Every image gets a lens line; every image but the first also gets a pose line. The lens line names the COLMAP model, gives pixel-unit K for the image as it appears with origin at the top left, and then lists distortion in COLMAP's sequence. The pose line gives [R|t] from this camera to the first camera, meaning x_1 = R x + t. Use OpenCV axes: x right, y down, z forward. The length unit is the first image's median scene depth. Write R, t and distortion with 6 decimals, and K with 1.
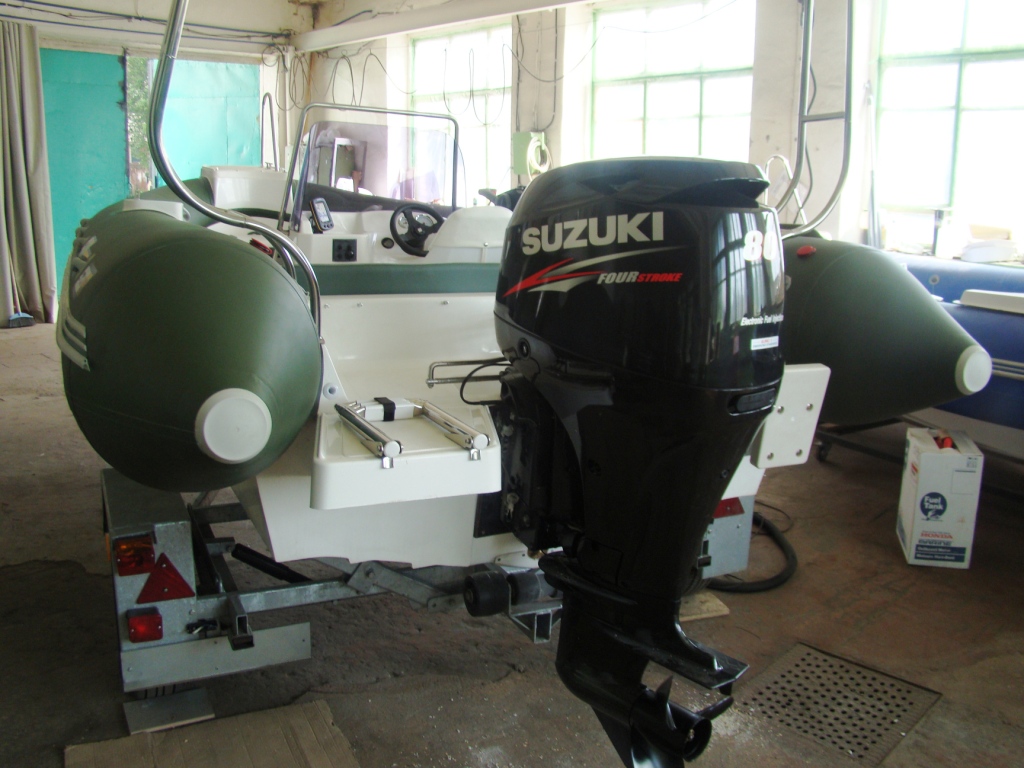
lens RADIAL K [[941.4, 0, 514.1], [0, 941.4, 382.0], [0, 0, 1]] dist [-0.158131, 0.102528]
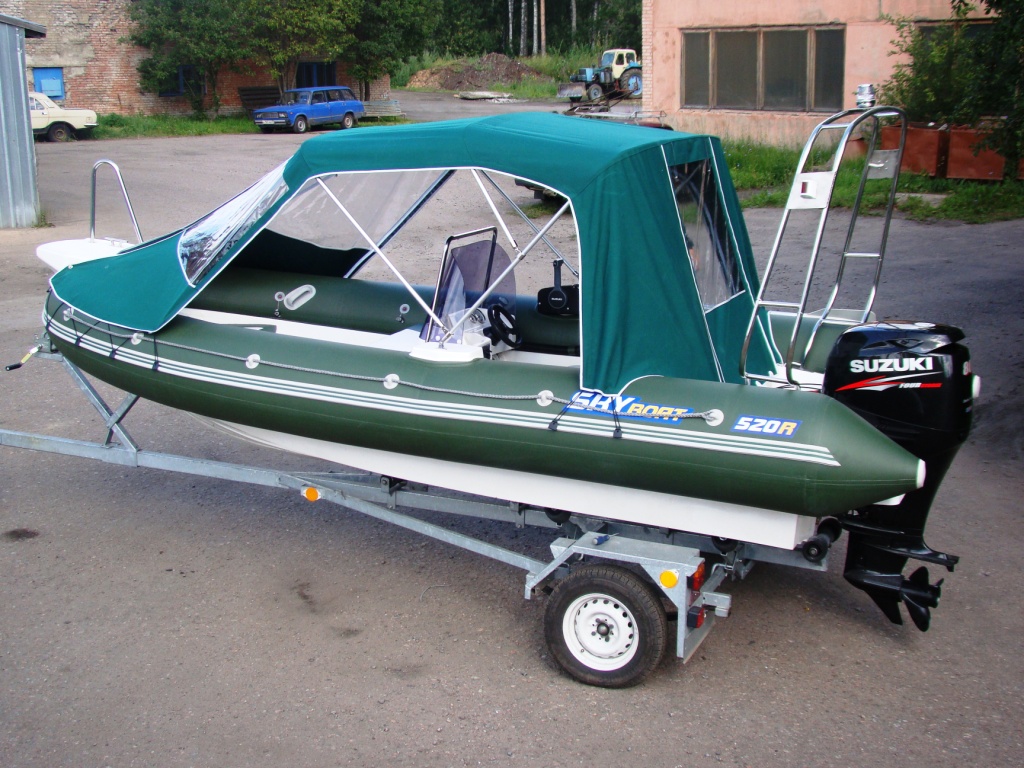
lens RADIAL K [[1408.0, 0, 518.4], [0, 1408.0, 391.5], [0, 0, 1]] dist [0.075244, 0.000000]
pose [[0.971146, -0.071352, 0.227562, -1.093106], [0.064013, 0.997168, 0.039480, -0.199458], [-0.229734, -0.023774, 0.972963, -1.464044]]
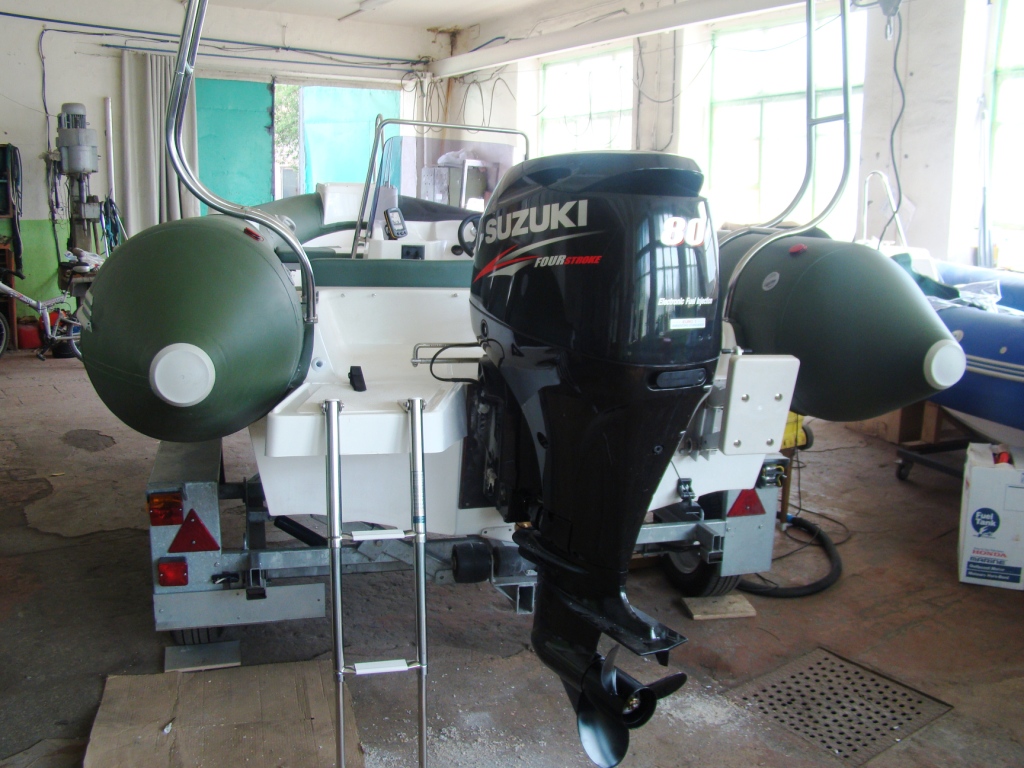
lens RADIAL K [[941.4, 0, 510.6], [0, 941.4, 384.6], [0, 0, 1]] dist [-0.158131, 0.102528]
pose [[0.984253, 0.029660, -0.174257, 0.175380], [-0.033988, 0.999182, -0.021903, 0.038892], [0.173465, 0.027481, 0.984457, -0.052664]]
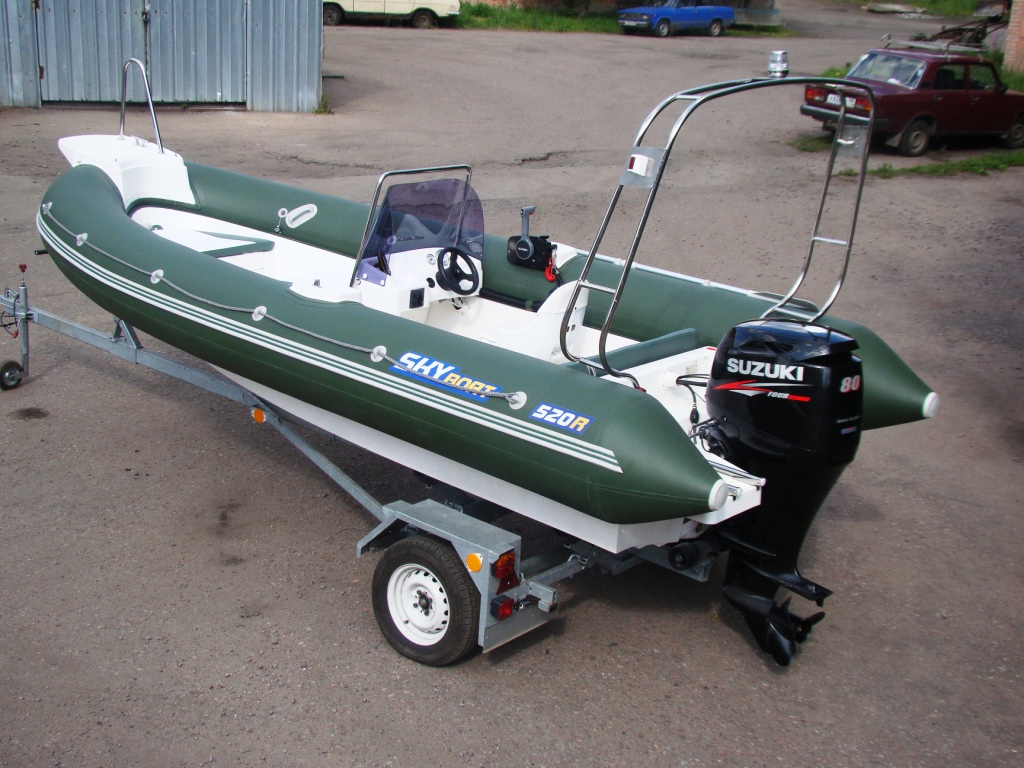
lens RADIAL K [[1447.8, 0, 509.1], [0, 1447.8, 378.6], [0, 0, 1]] dist [0.103696, 0.000000]
pose [[0.998122, 0.057529, -0.021062, -0.280095], [-0.055491, 0.994652, 0.087108, -0.264890], [0.025960, -0.085775, 0.995976, -1.481064]]
